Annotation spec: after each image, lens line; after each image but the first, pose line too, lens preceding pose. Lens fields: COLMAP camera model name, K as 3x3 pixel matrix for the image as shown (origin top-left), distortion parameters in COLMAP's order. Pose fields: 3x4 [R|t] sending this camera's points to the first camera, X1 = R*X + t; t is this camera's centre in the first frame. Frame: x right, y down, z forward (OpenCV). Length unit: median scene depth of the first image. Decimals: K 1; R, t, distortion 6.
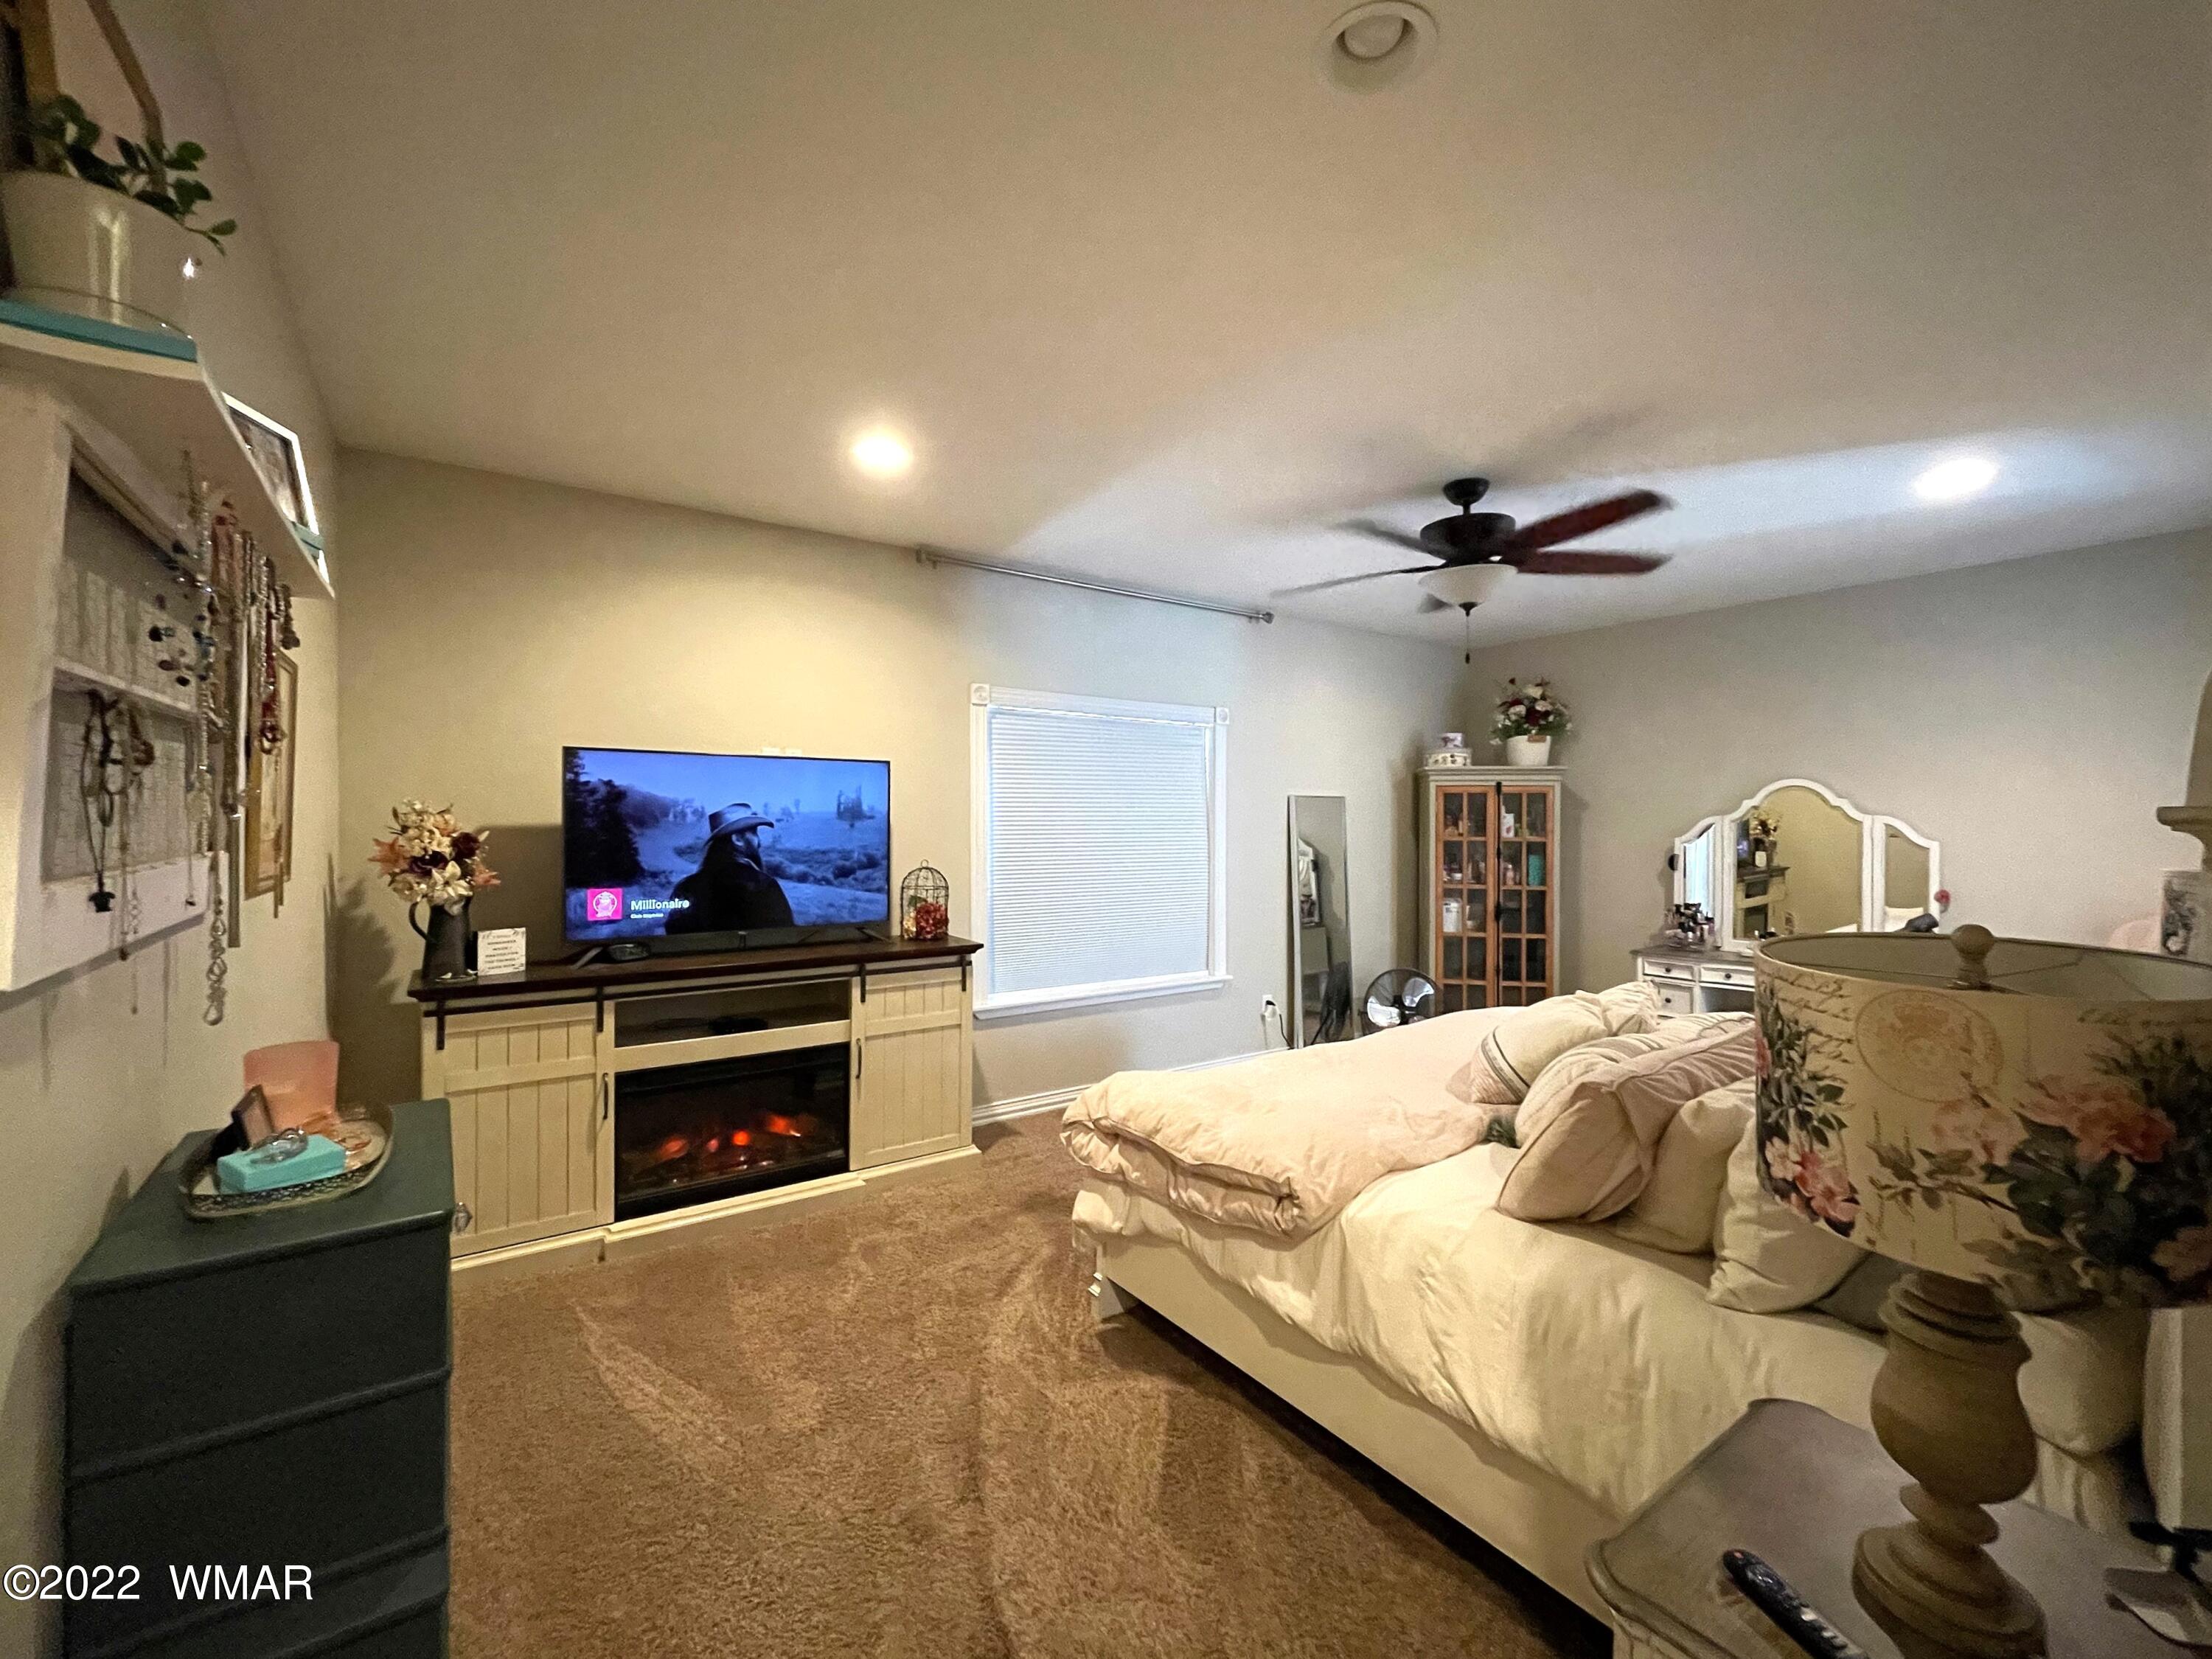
lens RADIAL K [[923.6, 0, 1106.5], [0, 923.6, 821.0], [0, 0, 1]] dist [-0.002309, 0.000337]
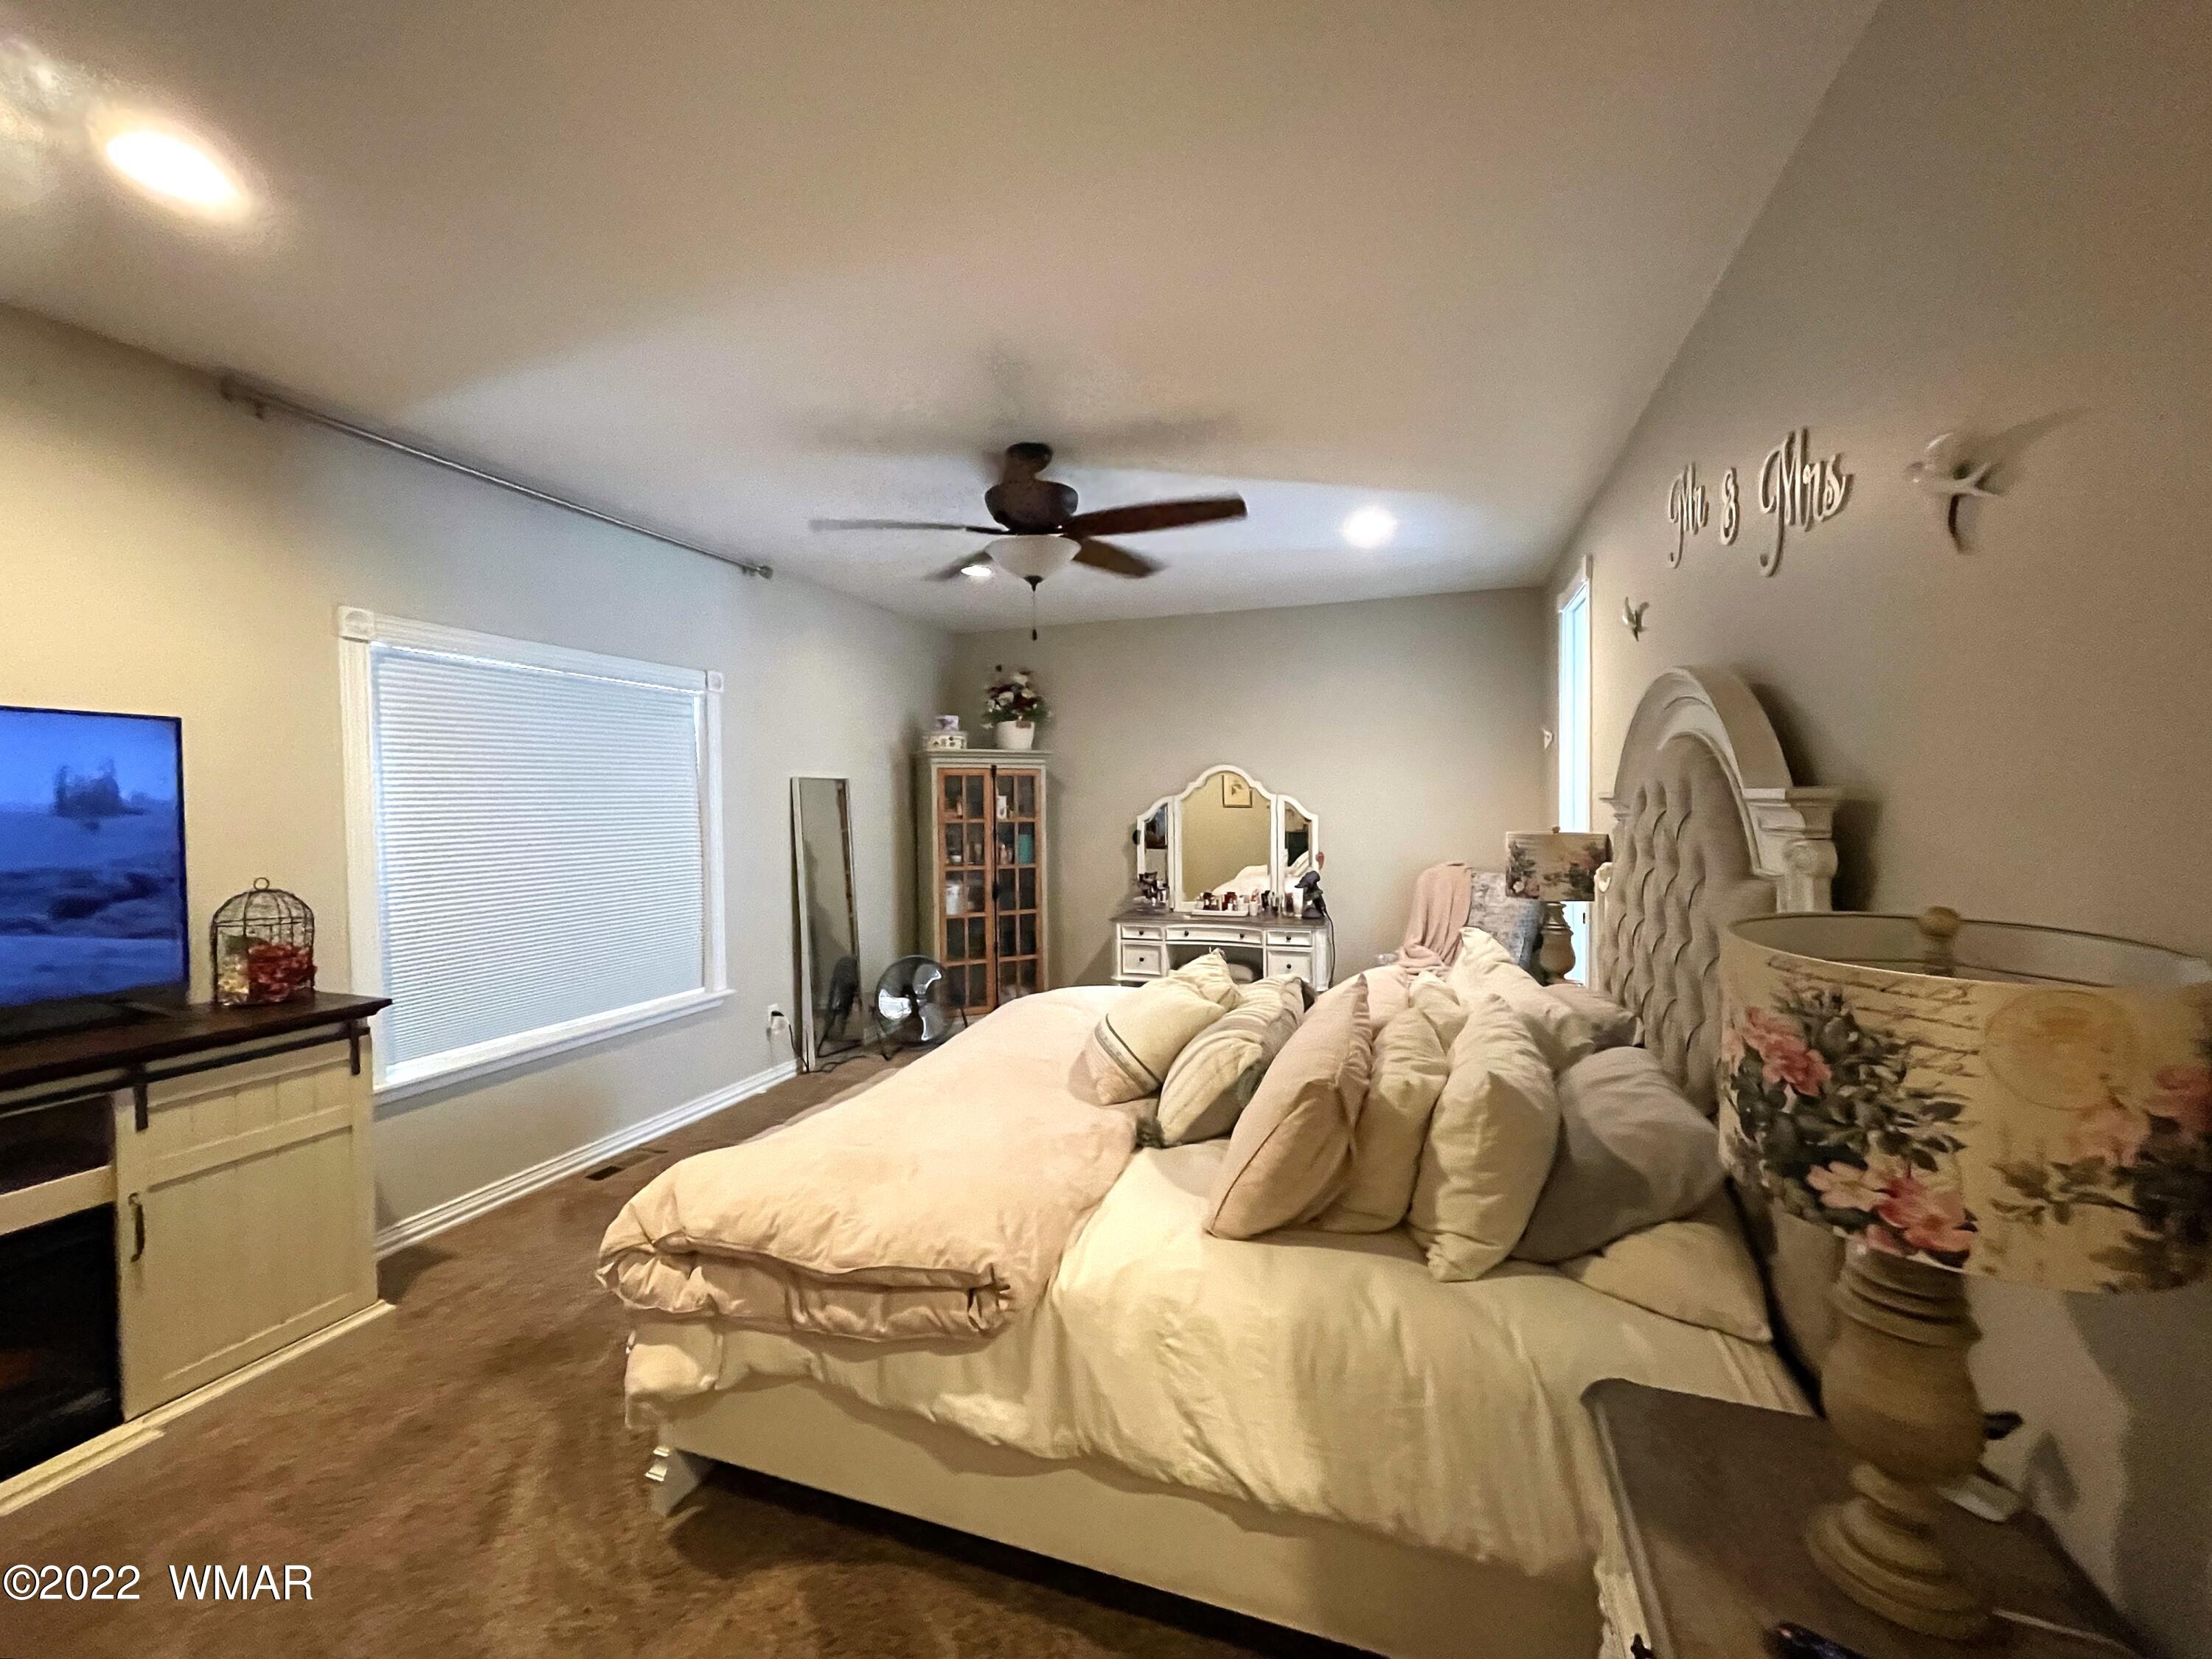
lens RADIAL K [[900.3, 0, 1106.5], [0, 900.3, 824.1], [0, 0, 1]] dist [-0.000850, -0.000639]
pose [[0.816132, -0.026755, 0.577246, -0.109217], [0.013550, 0.999539, 0.027170, -0.004768], [-0.577706, -0.014352, 0.816118, 0.229402]]
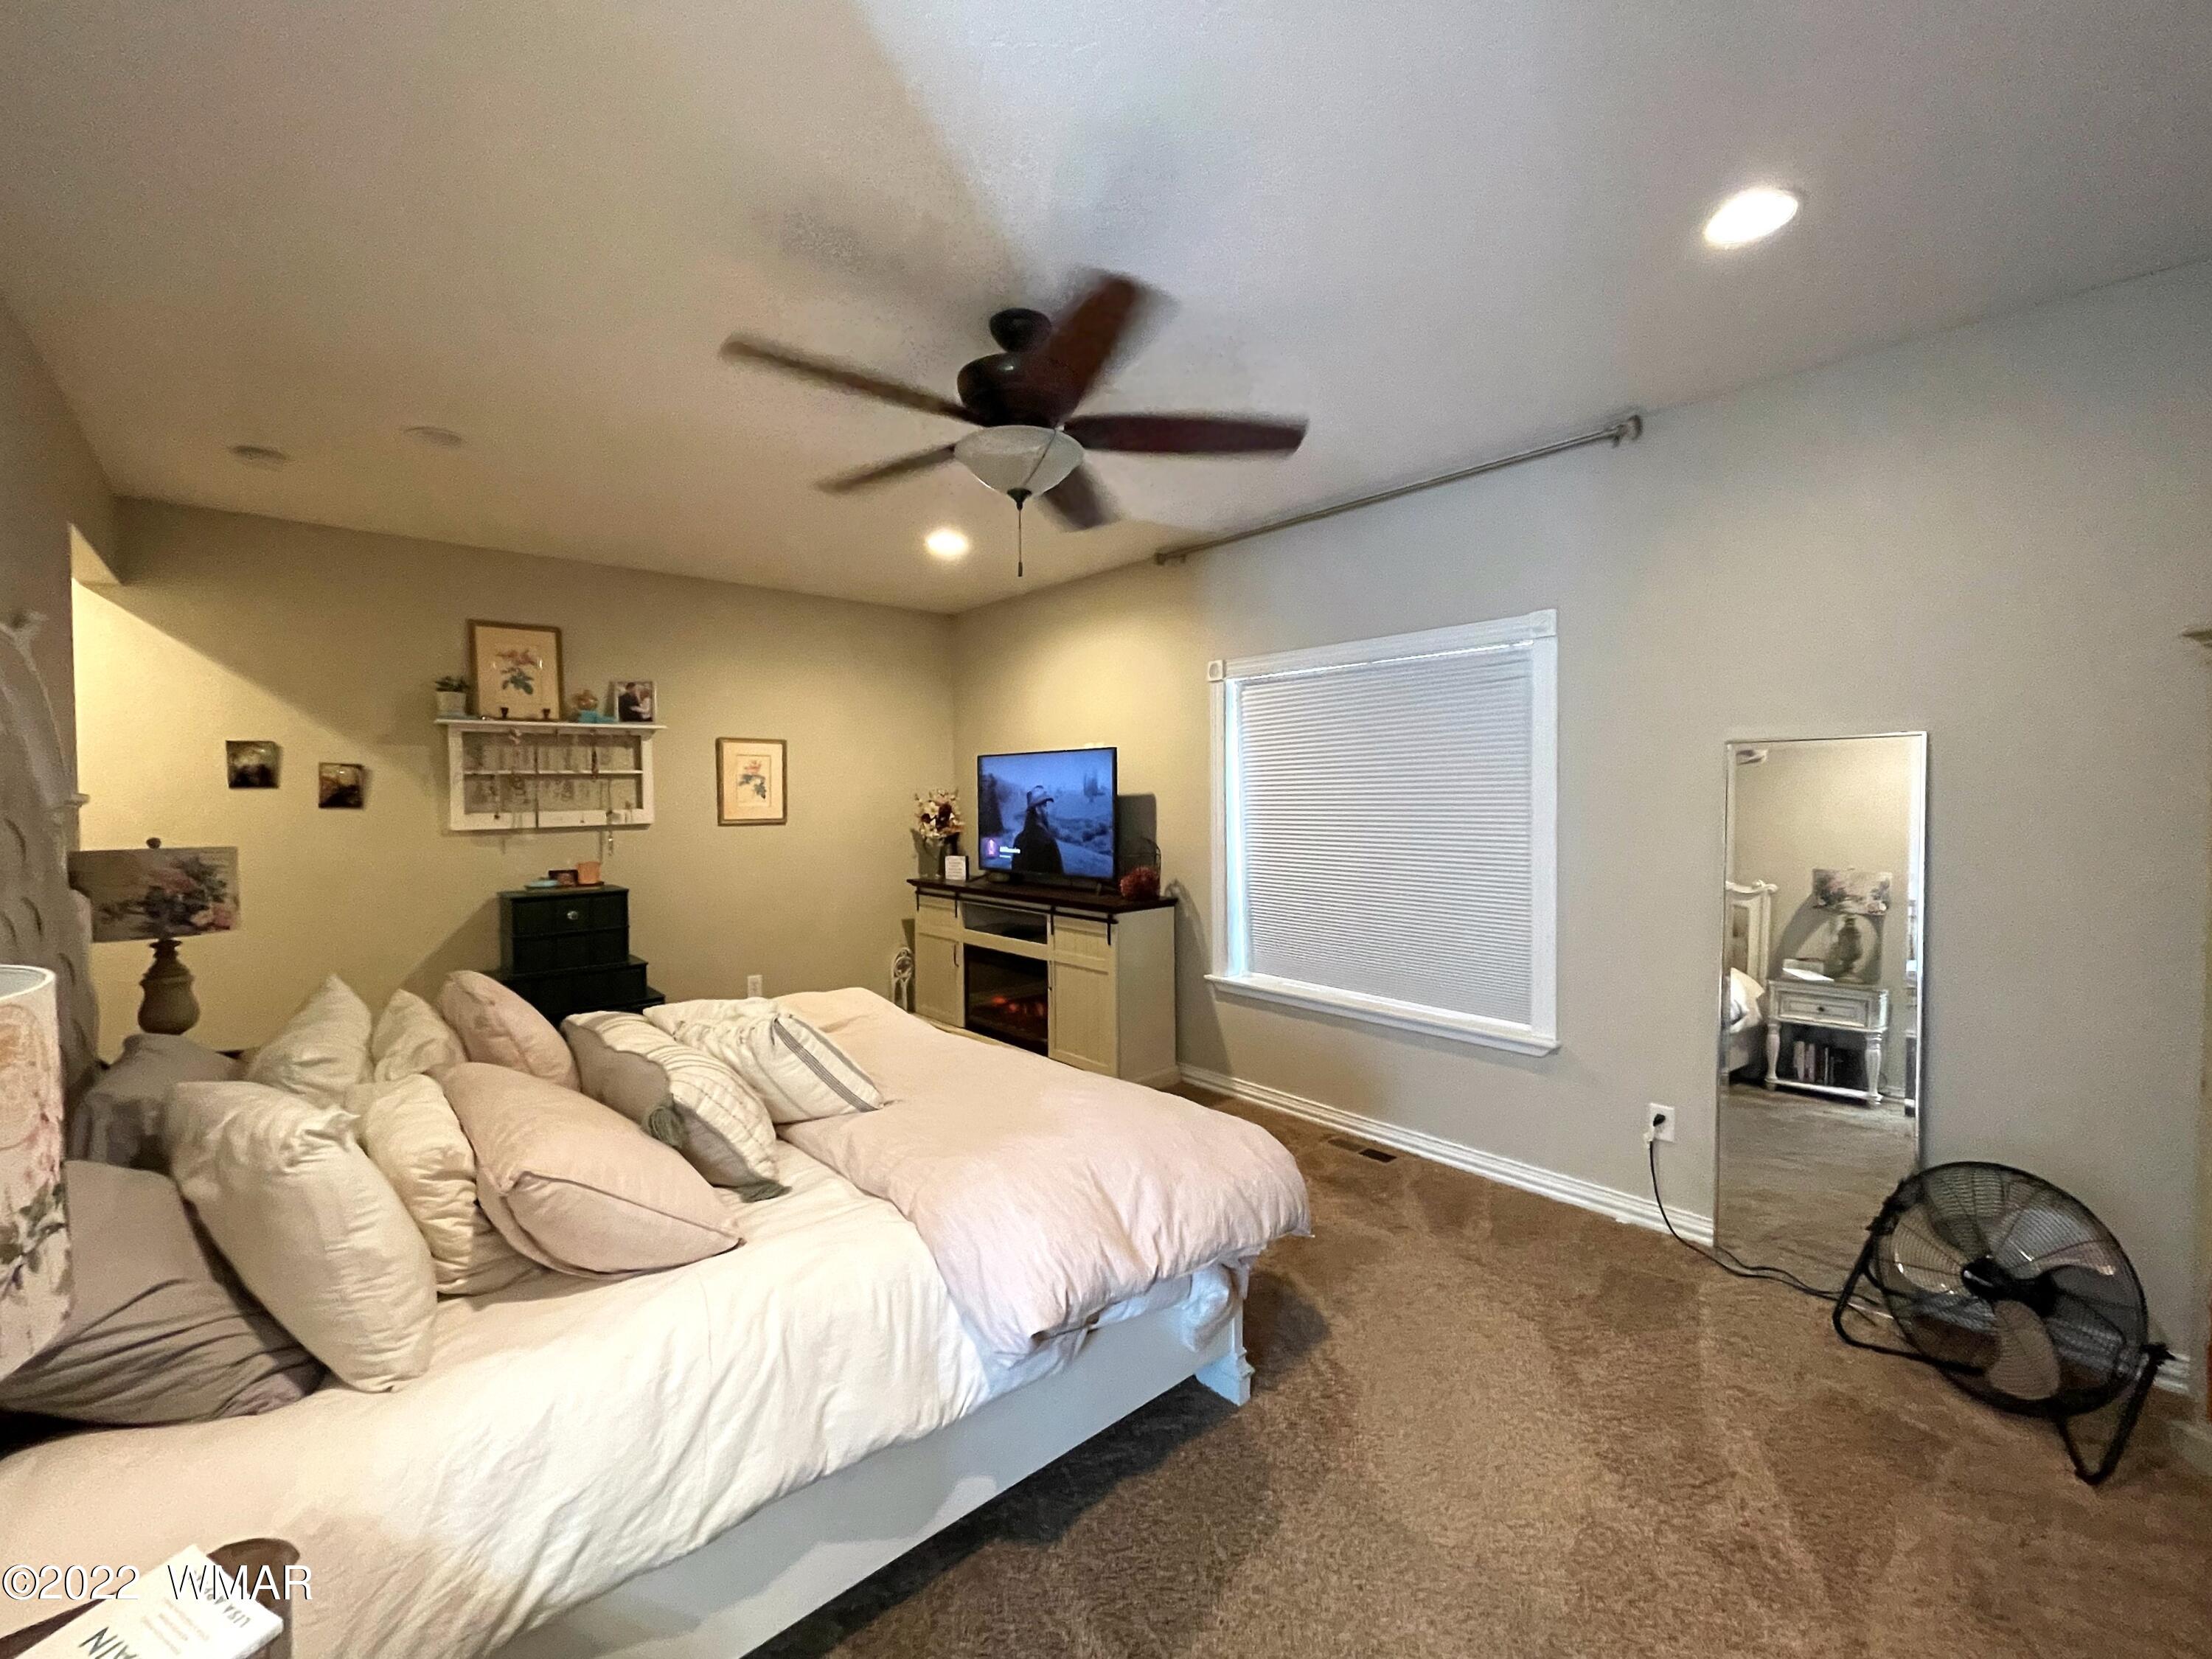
lens RADIAL K [[909.5, 0, 1087.1], [0, 909.5, 823.3], [0, 0, 1]] dist [0.001838, 0.000125]
pose [[0.095356, 0.026449, -0.995092, 1.298066], [0.010389, 0.999566, 0.027564, 0.002300], [0.995389, -0.012966, 0.095040, 1.161784]]
